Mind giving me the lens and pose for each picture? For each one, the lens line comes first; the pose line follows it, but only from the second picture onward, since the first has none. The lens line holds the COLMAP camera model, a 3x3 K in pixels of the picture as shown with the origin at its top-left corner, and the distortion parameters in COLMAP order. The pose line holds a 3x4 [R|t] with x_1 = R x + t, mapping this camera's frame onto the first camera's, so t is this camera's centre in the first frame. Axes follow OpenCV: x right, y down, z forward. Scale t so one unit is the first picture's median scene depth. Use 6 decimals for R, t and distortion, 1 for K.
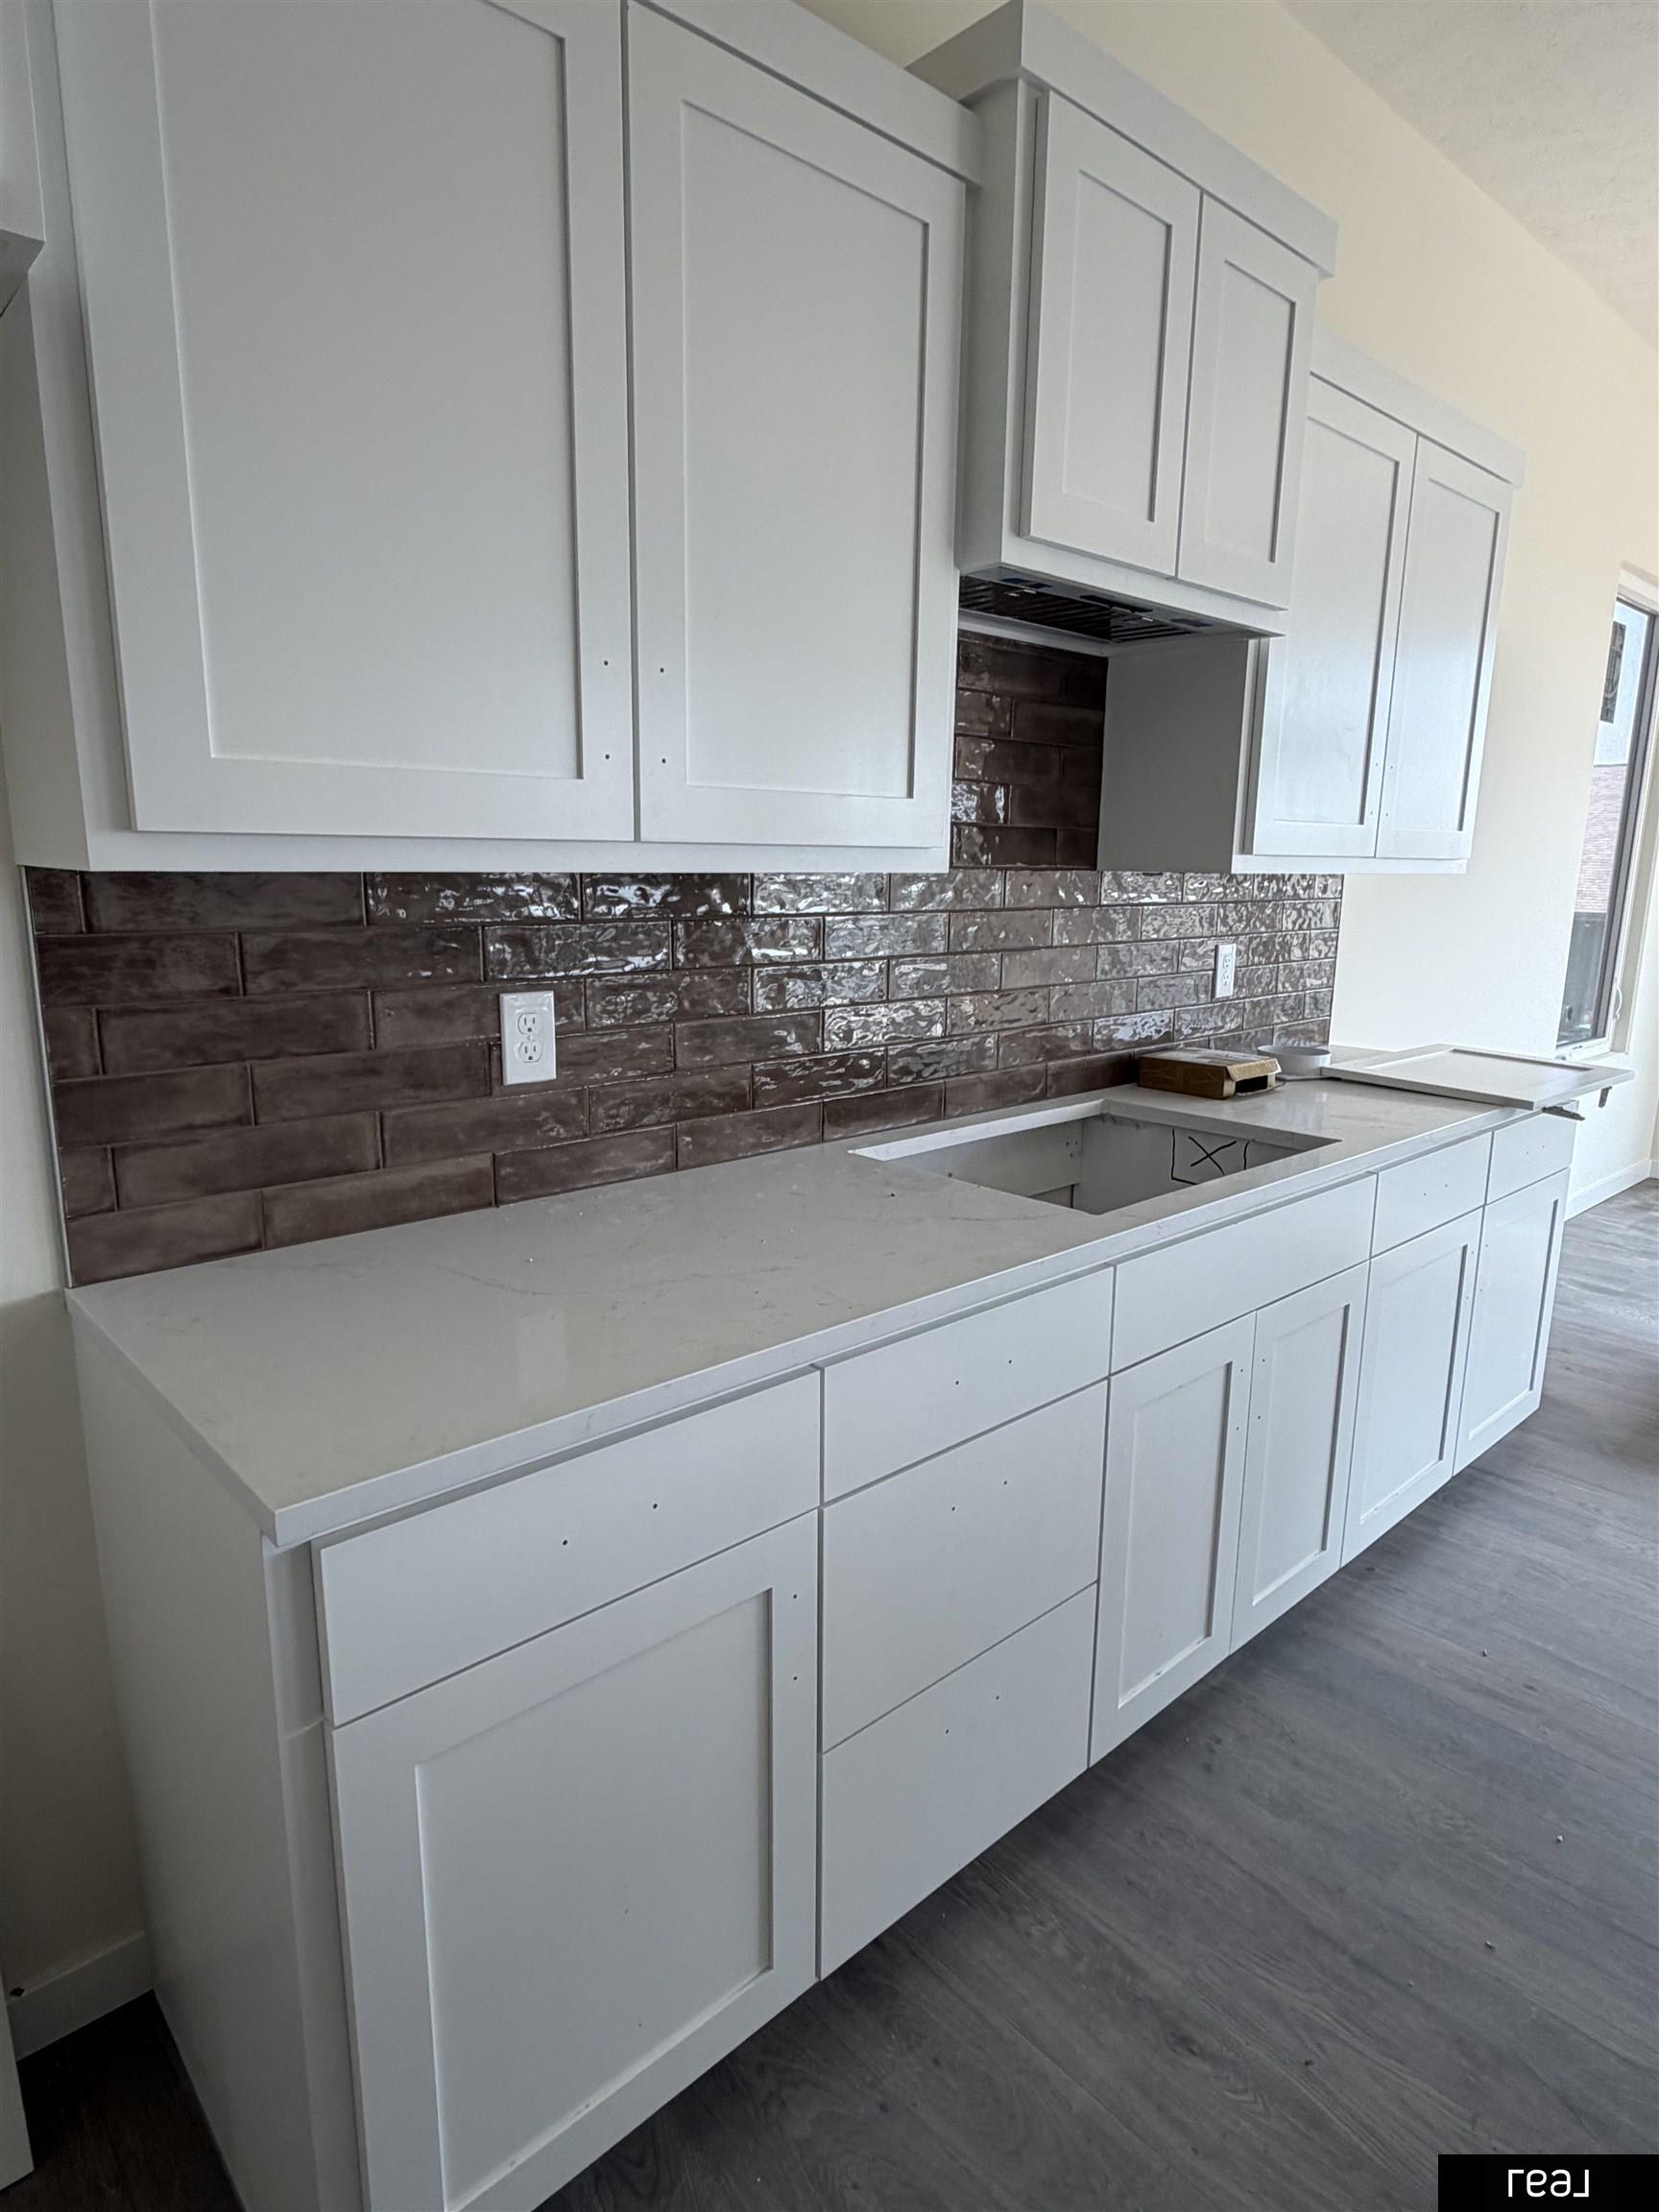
lens RADIAL K [[1204.6, 0, 831.0], [0, 1204.6, 1108.5], [0, 0, 1]] dist [0.001879, 0.001931]
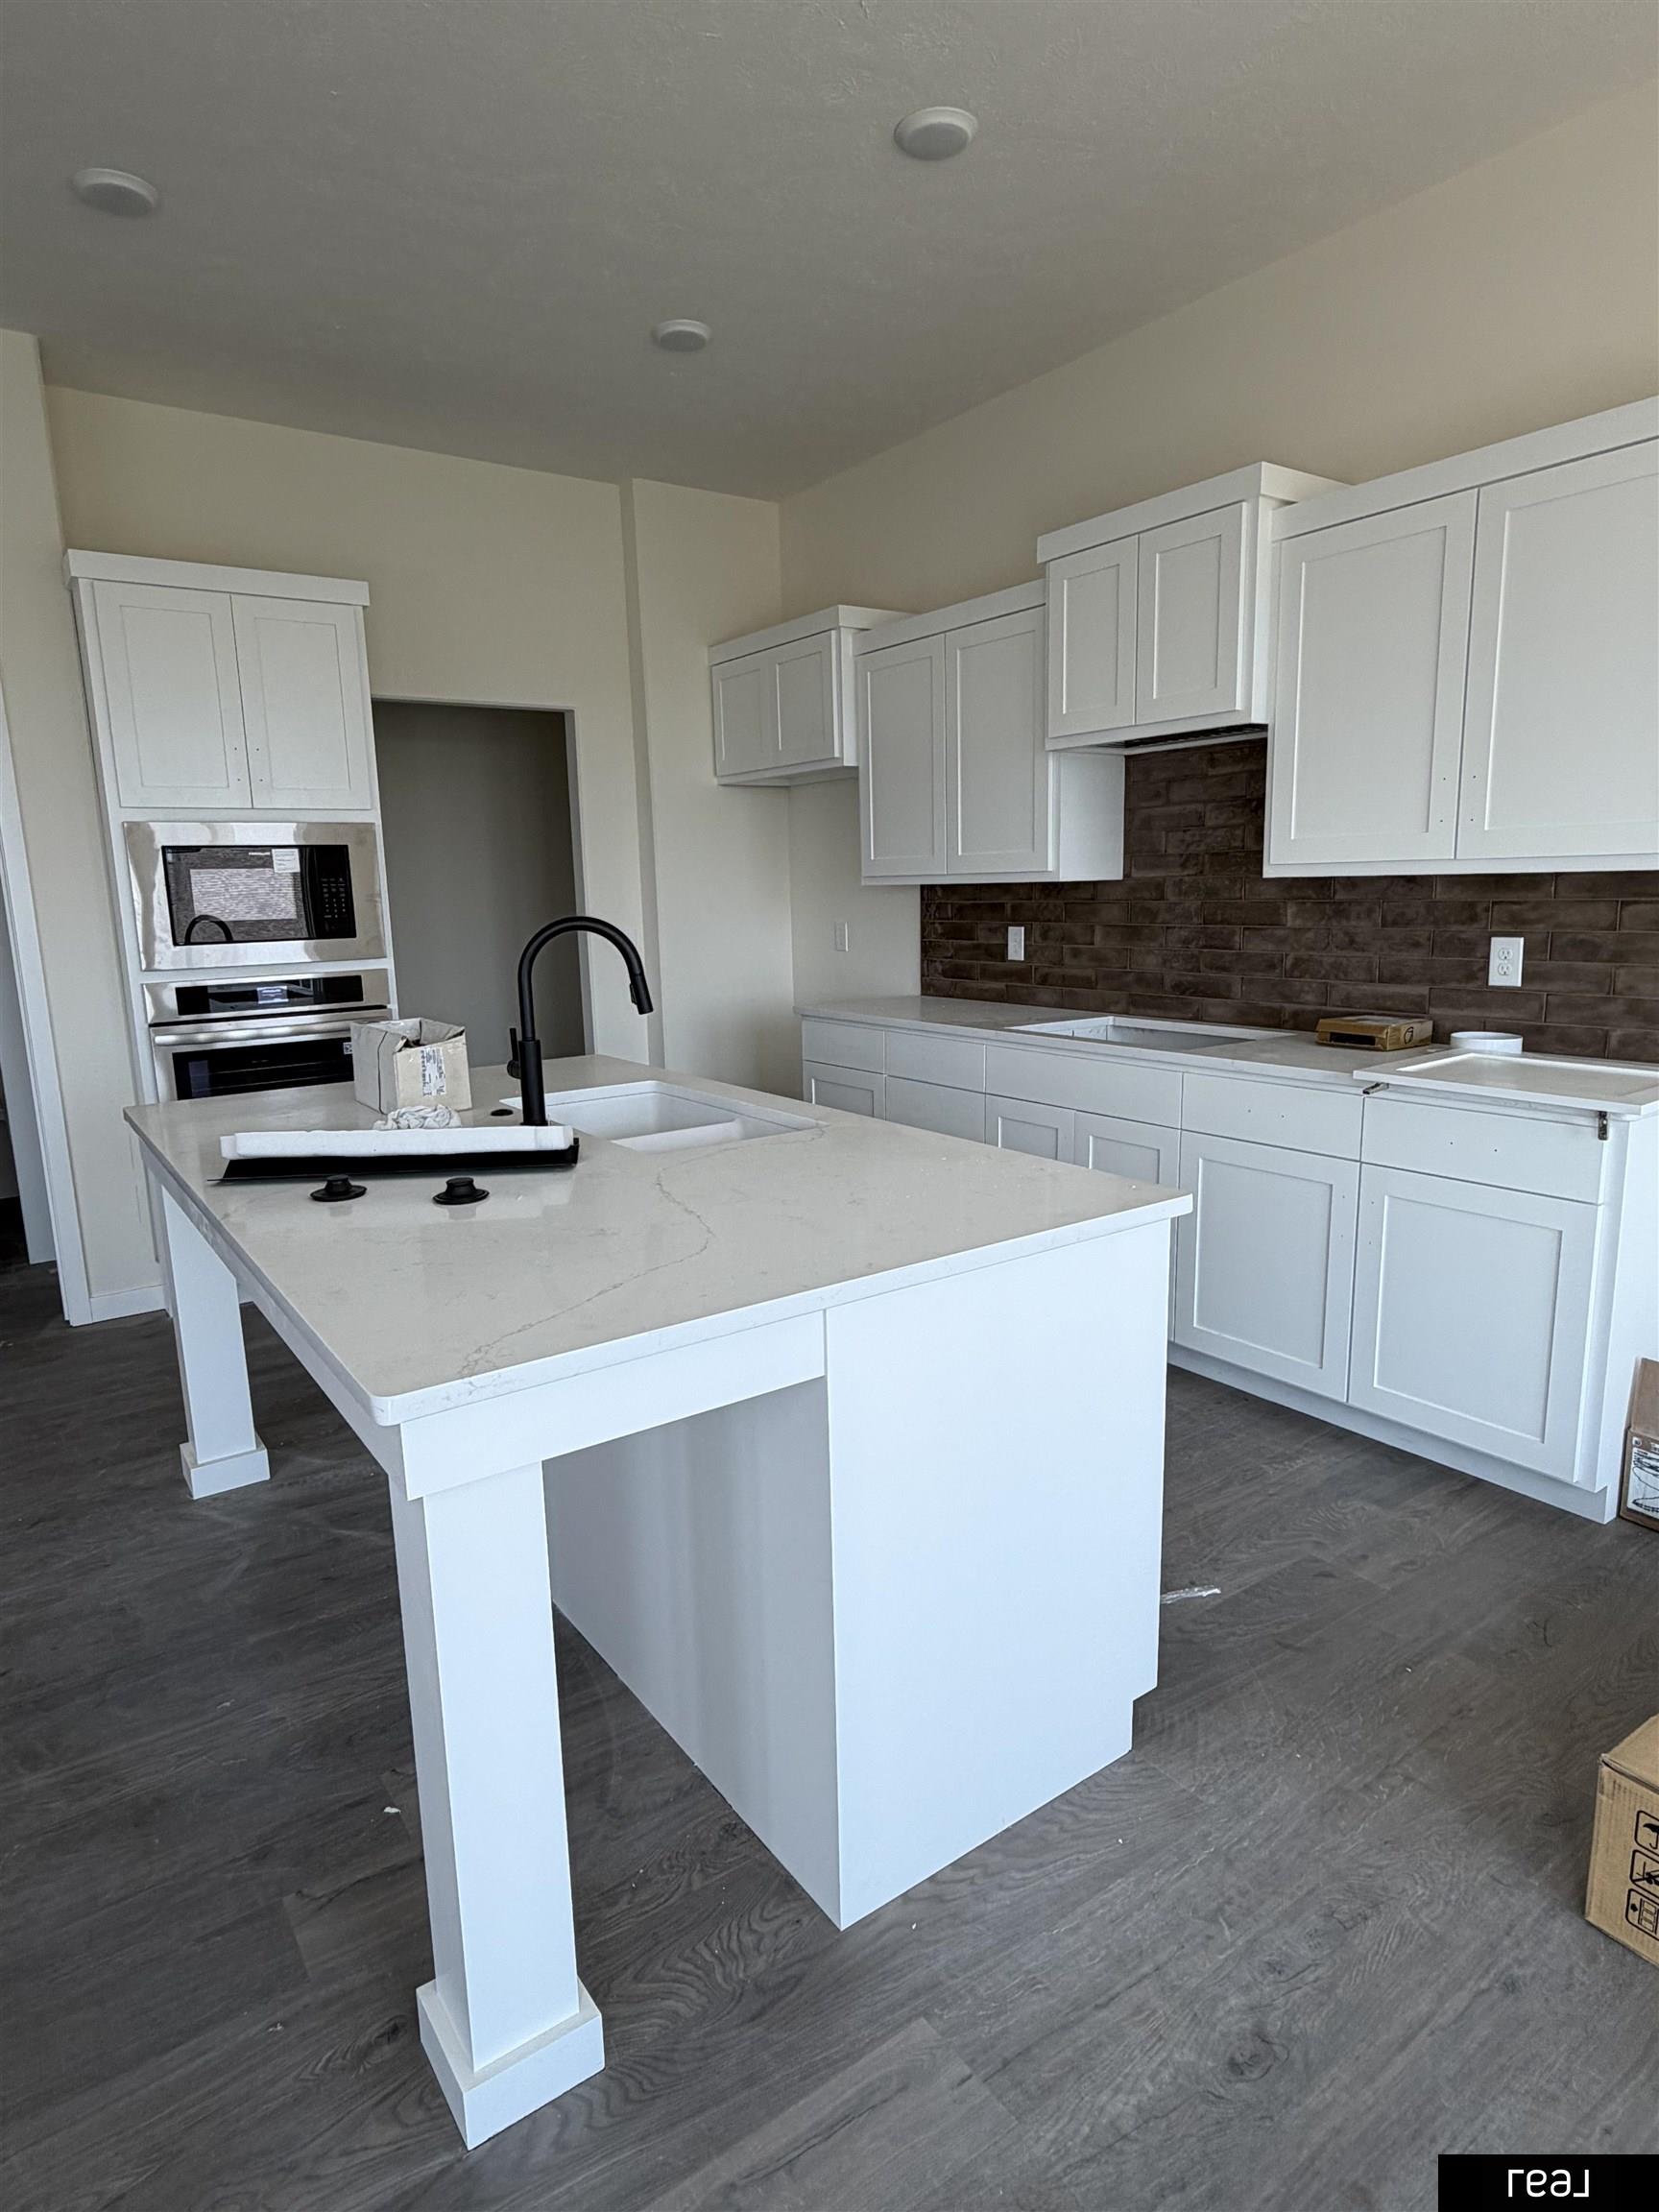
lens RADIAL K [[1204.6, 0, 829.4], [0, 1204.6, 1104.5], [0, 0, 1]] dist [0.001879, 0.001931]
pose [[-0.124971, 0.169655, -0.977548, 2.590062], [-0.171621, 0.966723, 0.189717, -0.154465], [0.977204, 0.191477, -0.091695, 0.907269]]
